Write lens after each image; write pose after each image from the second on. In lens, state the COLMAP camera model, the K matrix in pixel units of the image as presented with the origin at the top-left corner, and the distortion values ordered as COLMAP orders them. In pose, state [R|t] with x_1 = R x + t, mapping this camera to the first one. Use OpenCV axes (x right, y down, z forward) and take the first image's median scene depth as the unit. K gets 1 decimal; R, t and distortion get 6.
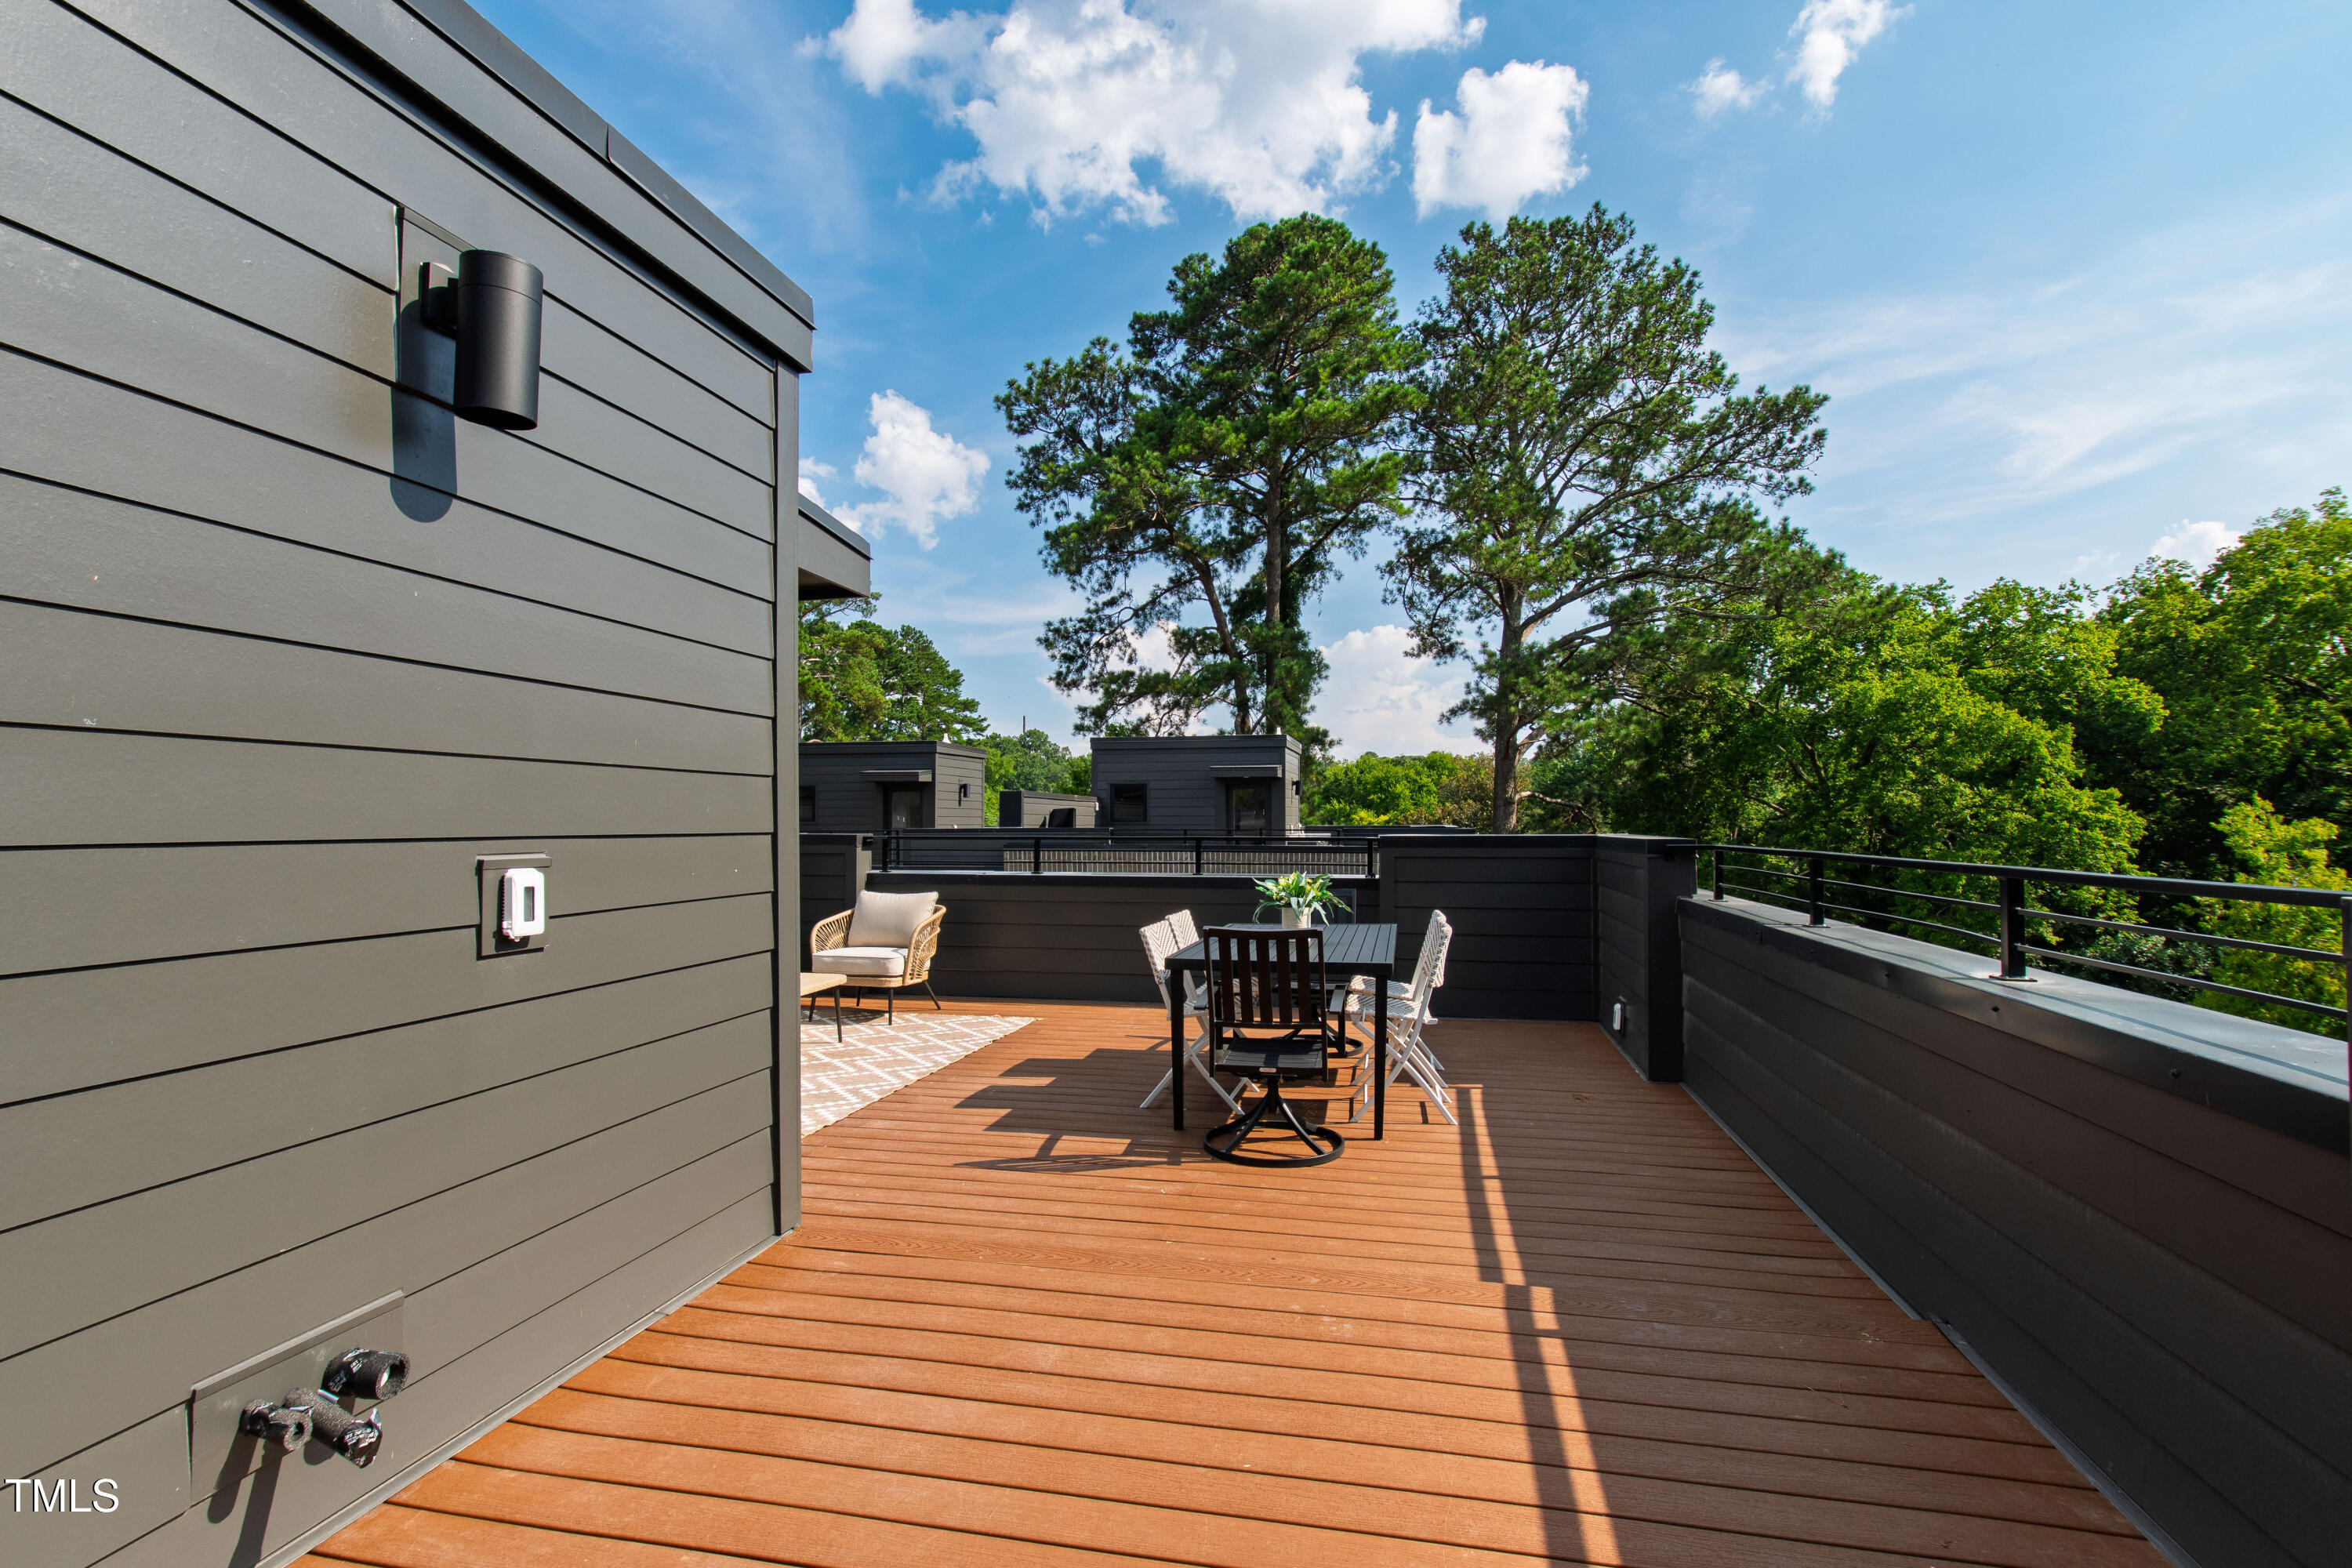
lens RADIAL K [[1107.1, 0, 1184.3], [0, 1107.1, 822.2], [0, 0, 1]] dist [0.000647, 0.000043]
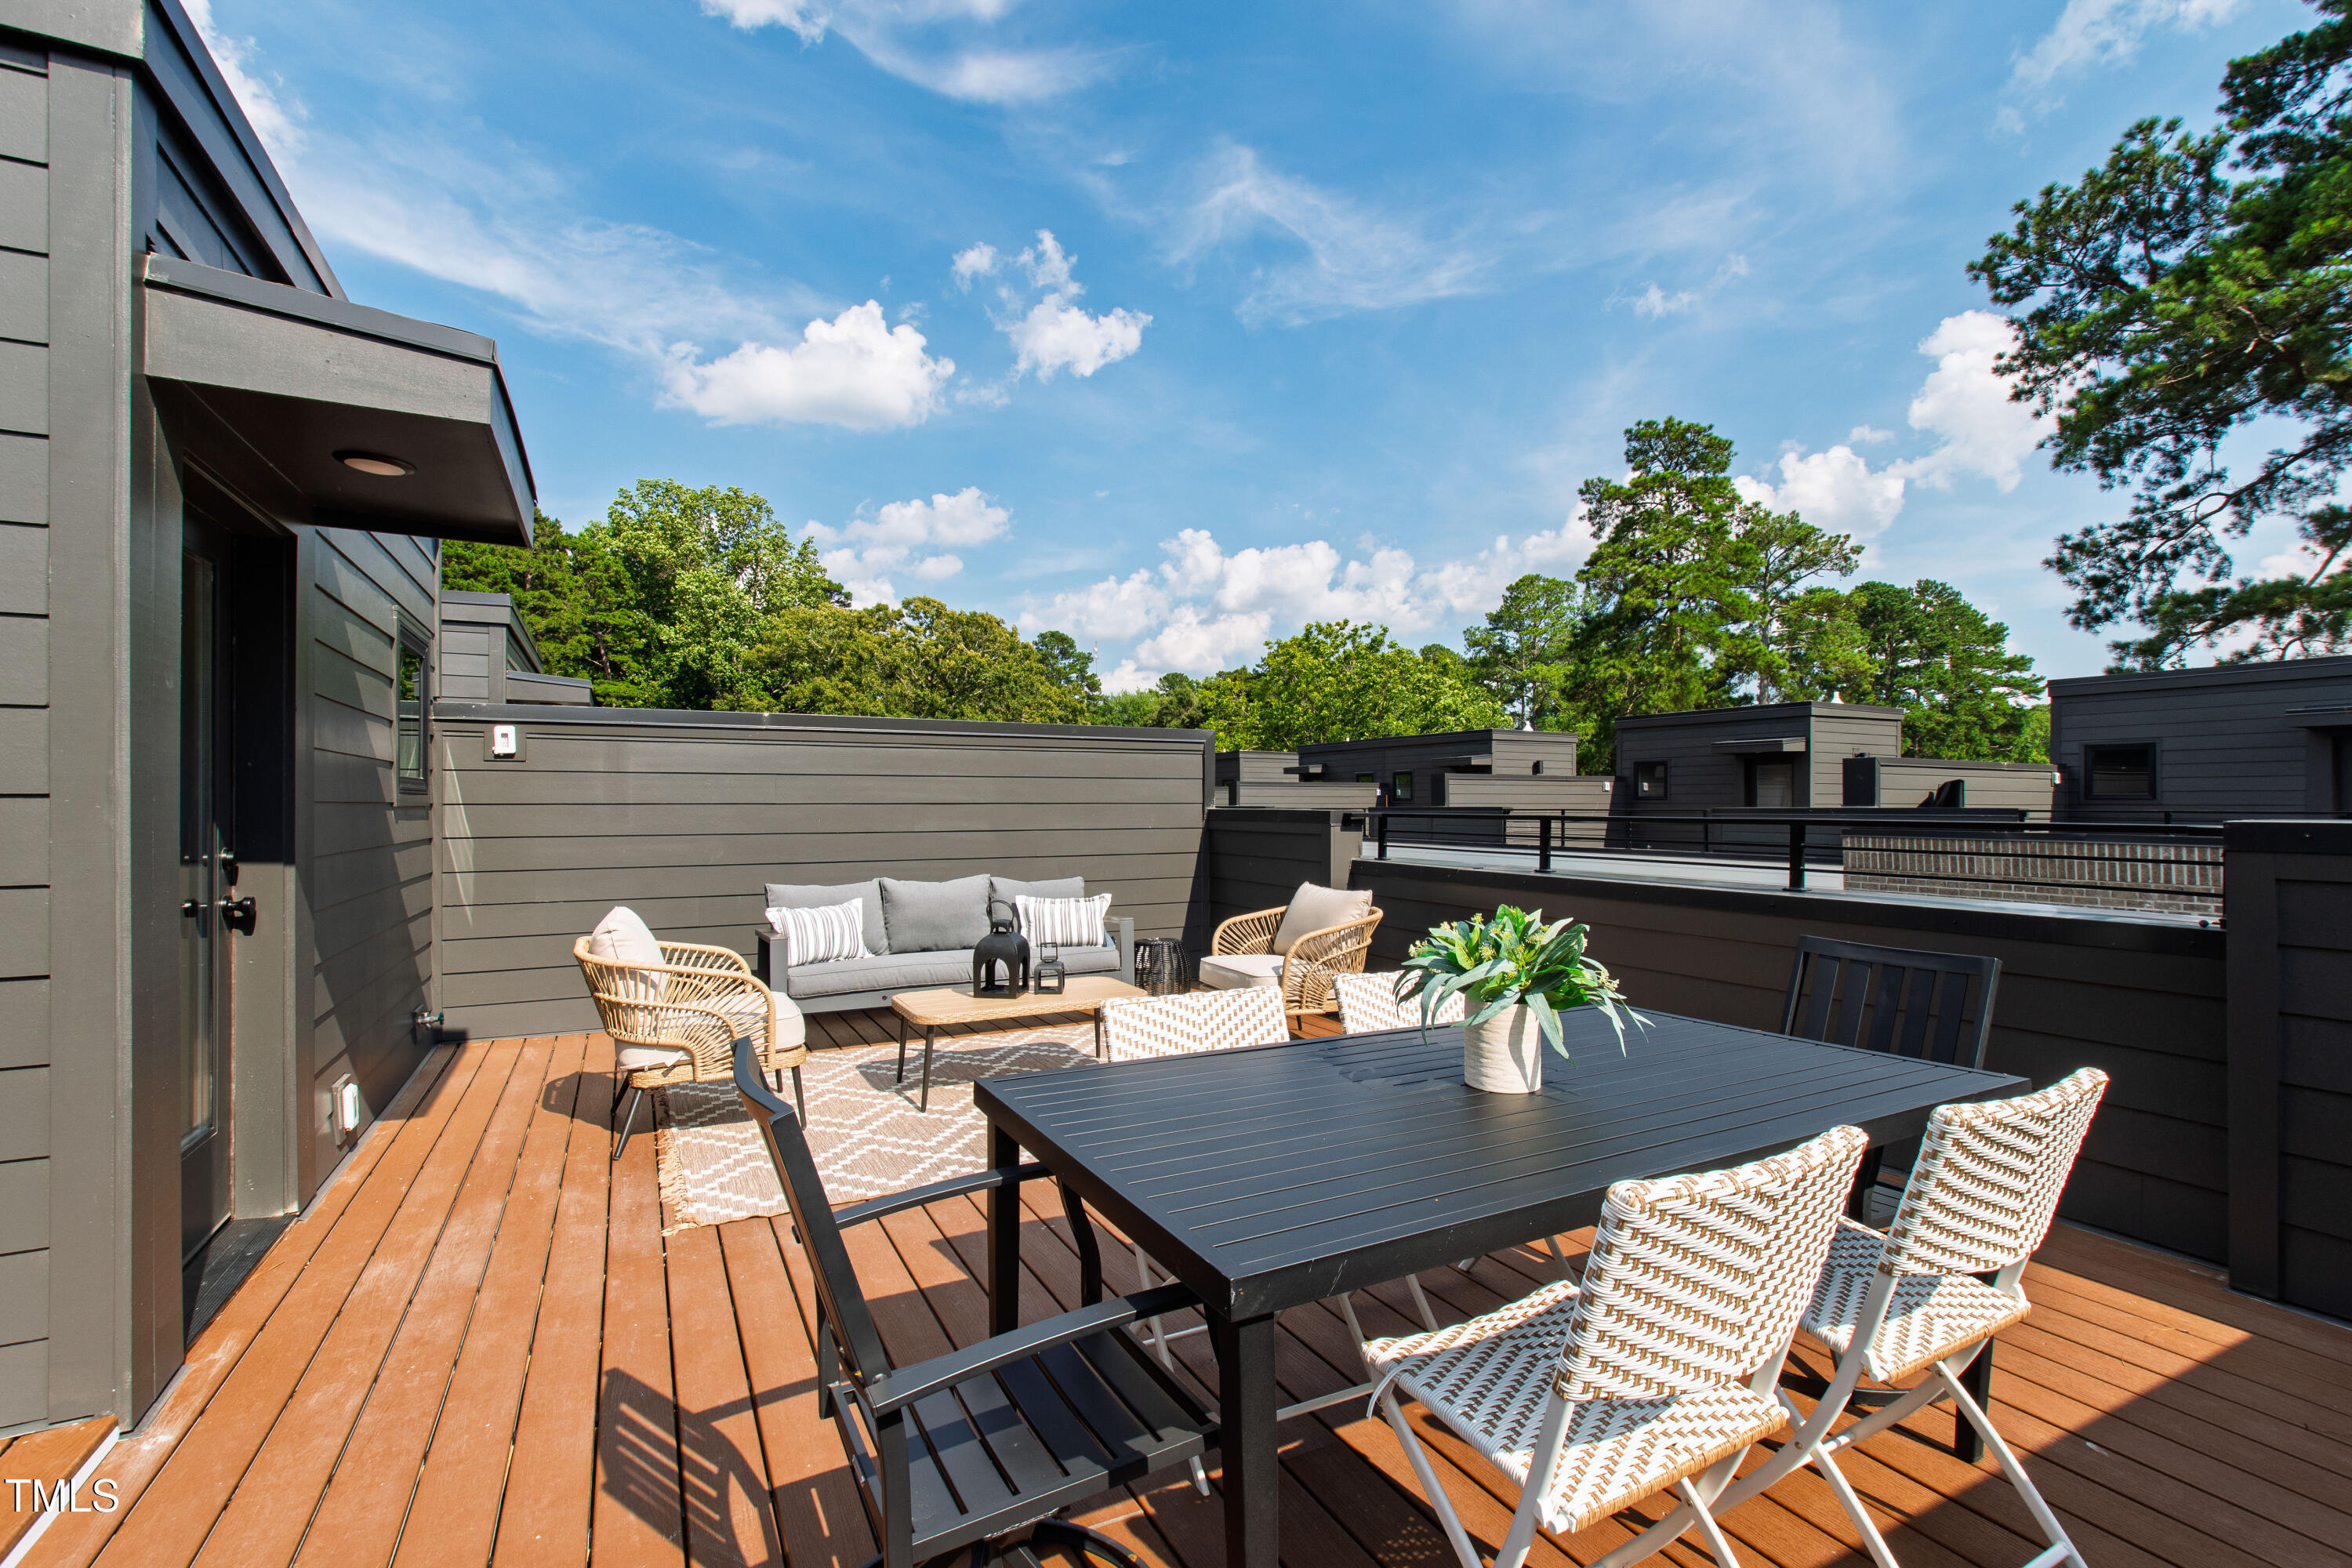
lens RADIAL K [[1044.8, 0, 1168.9], [0, 1044.8, 795.8], [0, 0, 1]] dist [-0.000398, 0.004850]
pose [[0.640698, -0.001416, -0.767792, 0.035986], [-0.003358, 0.999984, -0.004646, 0.000806], [0.767786, 0.005555, 0.640683, 0.077837]]
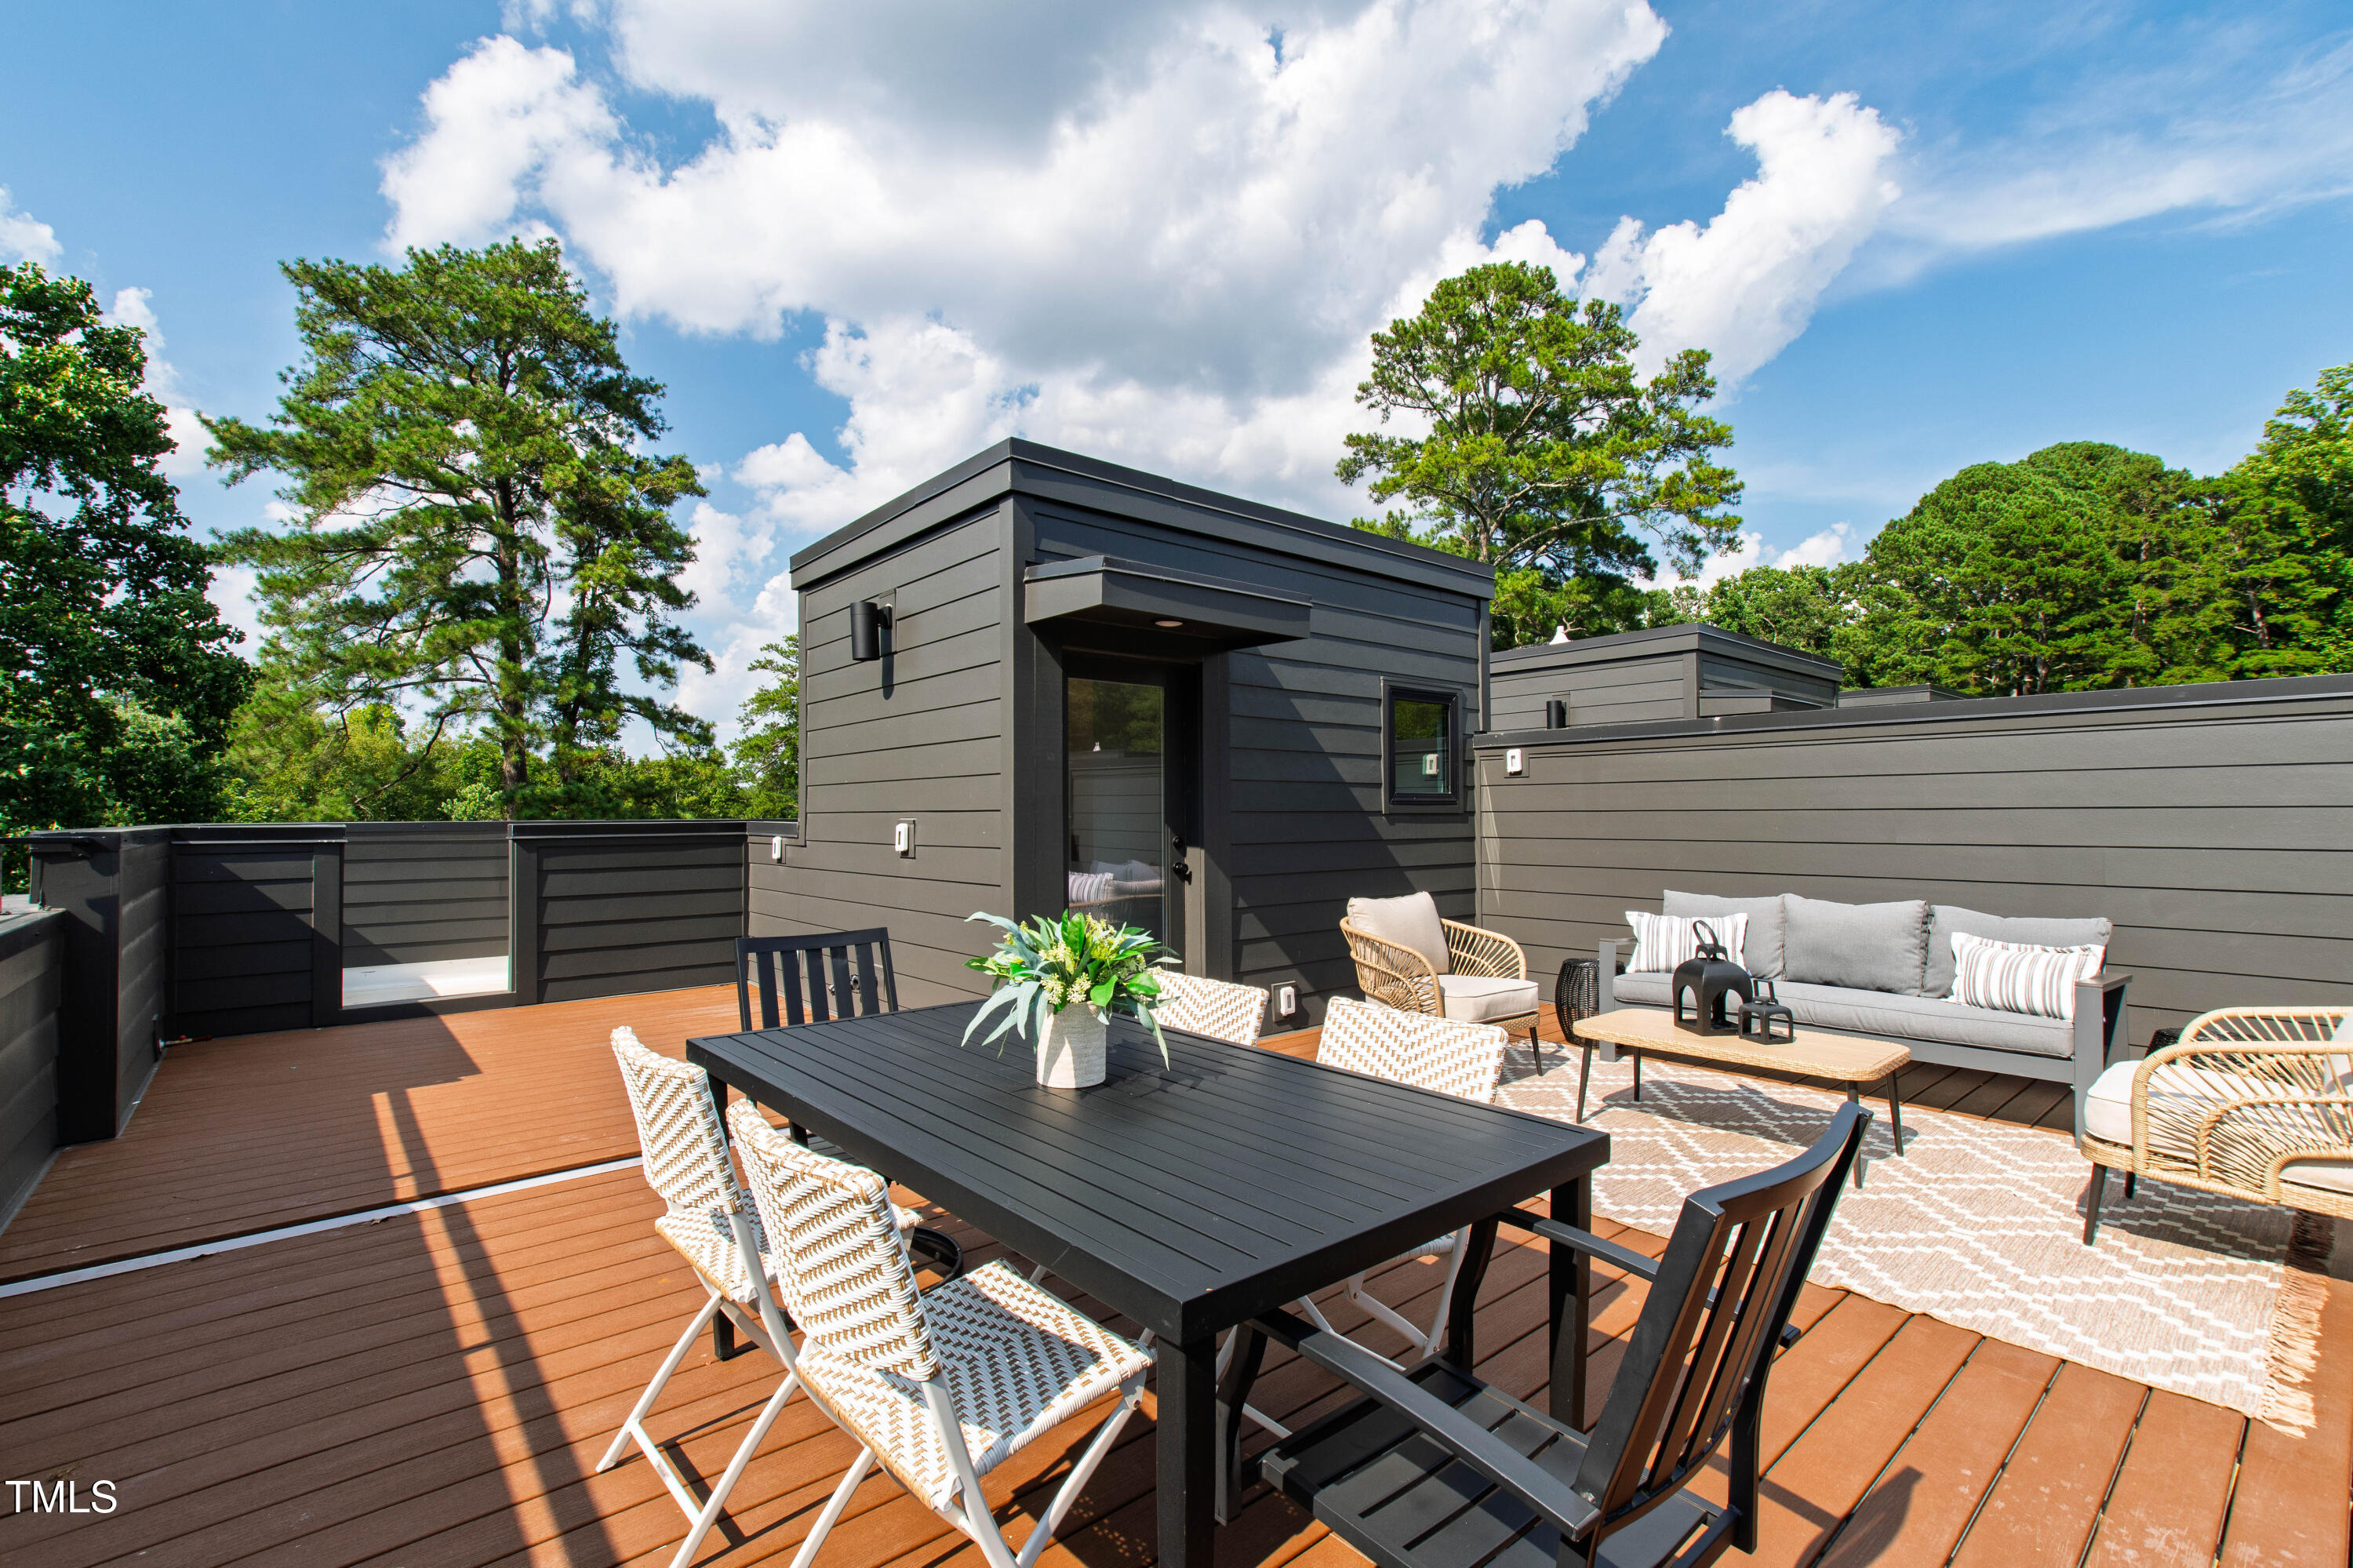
lens RADIAL K [[1047.9, 0, 1164.4], [0, 1047.9, 821.1], [0, 0, 1]] dist [0.003760, 0.000282]
pose [[-0.617637, 0.010799, -0.786389, 0.044895], [0.006946, 0.999942, 0.008276, 0.001206], [0.786433, -0.000350, -0.617676, 0.149697]]
